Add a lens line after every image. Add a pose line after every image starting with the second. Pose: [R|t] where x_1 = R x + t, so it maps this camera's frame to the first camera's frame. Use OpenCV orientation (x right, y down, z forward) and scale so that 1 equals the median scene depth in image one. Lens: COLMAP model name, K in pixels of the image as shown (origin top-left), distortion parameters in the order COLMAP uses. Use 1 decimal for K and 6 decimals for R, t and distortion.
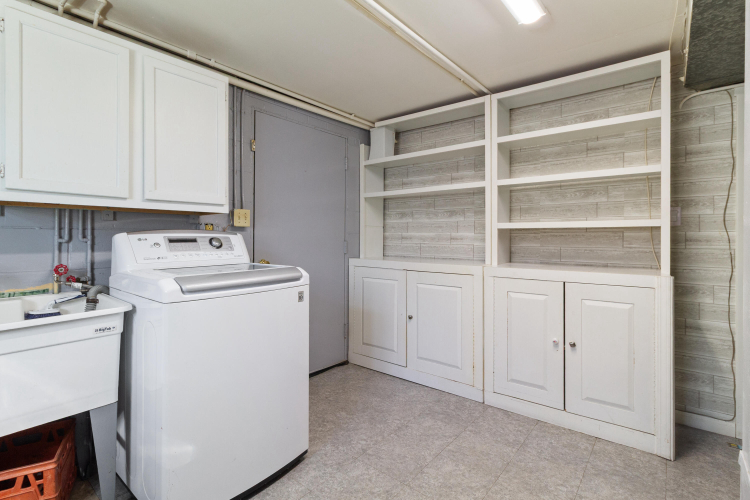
lens RADIAL K [[359.4, 0, 371.4], [0, 359.4, 239.8], [0, 0, 1]] dist [0.002225, 0.000440]
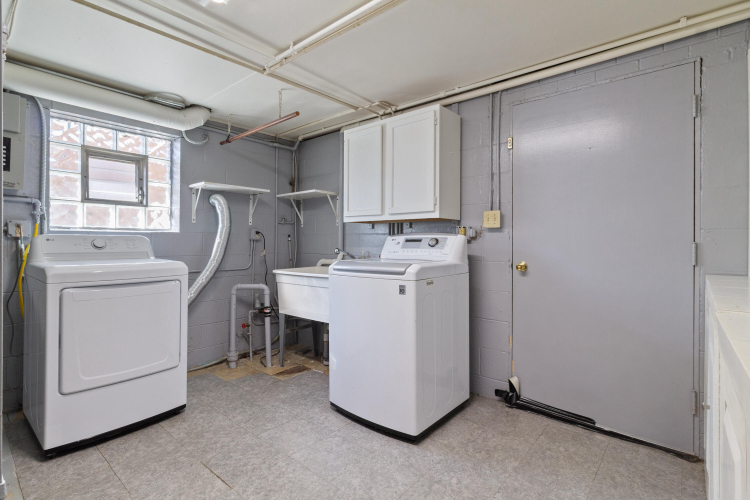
lens RADIAL K [[359.4, 0, 371.4], [0, 359.4, 239.8], [0, 0, 1]] dist [0.002225, 0.000440]
pose [[-0.014659, -0.008480, -0.999857, 0.833648], [-0.006240, 0.999945, -0.008389, 0.011334], [0.999873, 0.006117, -0.014711, 0.831286]]
